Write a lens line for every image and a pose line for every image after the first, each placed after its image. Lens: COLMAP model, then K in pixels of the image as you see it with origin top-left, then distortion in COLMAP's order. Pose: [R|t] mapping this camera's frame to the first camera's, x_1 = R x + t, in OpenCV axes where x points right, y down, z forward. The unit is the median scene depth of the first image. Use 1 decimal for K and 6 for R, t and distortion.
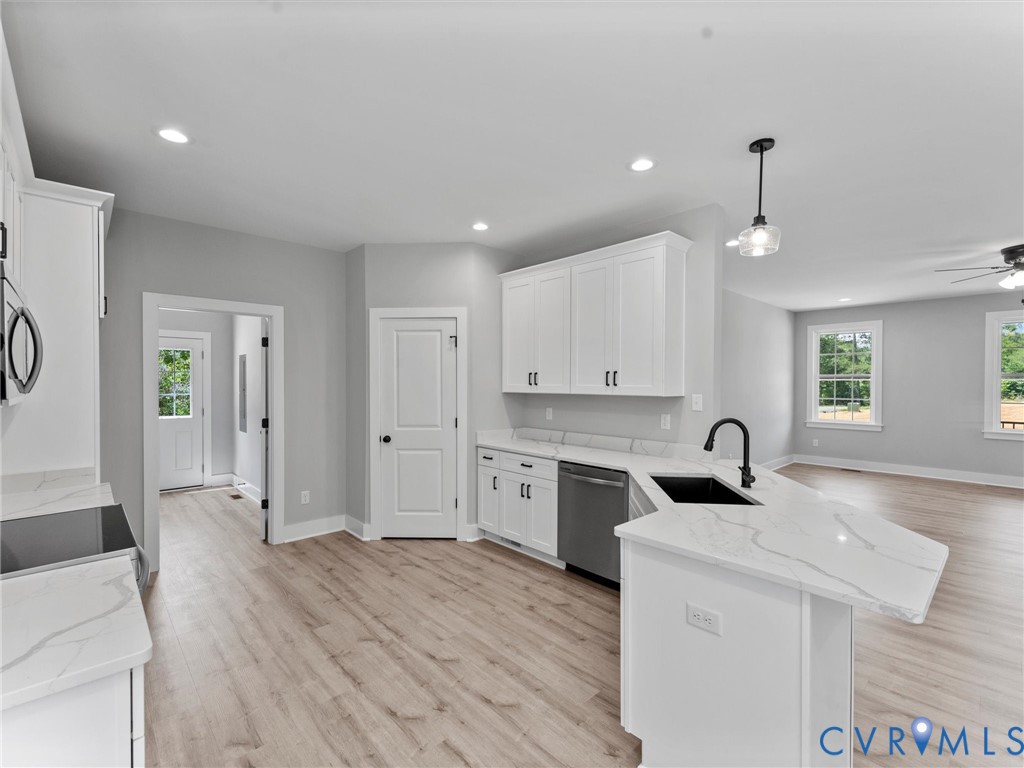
lens RADIAL K [[461.8, 0, 508.2], [0, 461.8, 386.4], [0, 0, 1]] dist [0.000855, 0.000229]
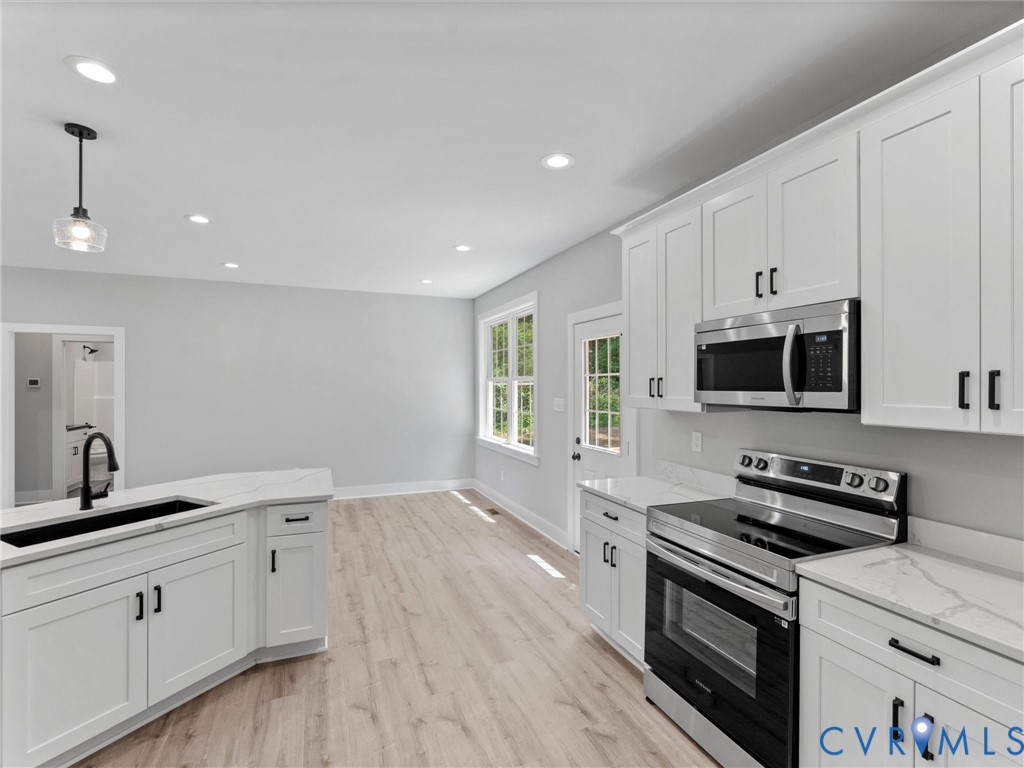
lens RADIAL K [[483.7, 0, 508.5], [0, 483.7, 384.8], [0, 0, 1]] dist [-0.001151, -0.000248]
pose [[-0.934736, -0.004612, 0.355313, -0.340159], [-0.000644, 0.999936, 0.011286, -0.019180], [-0.355343, 0.010321, -0.934679, 0.934248]]
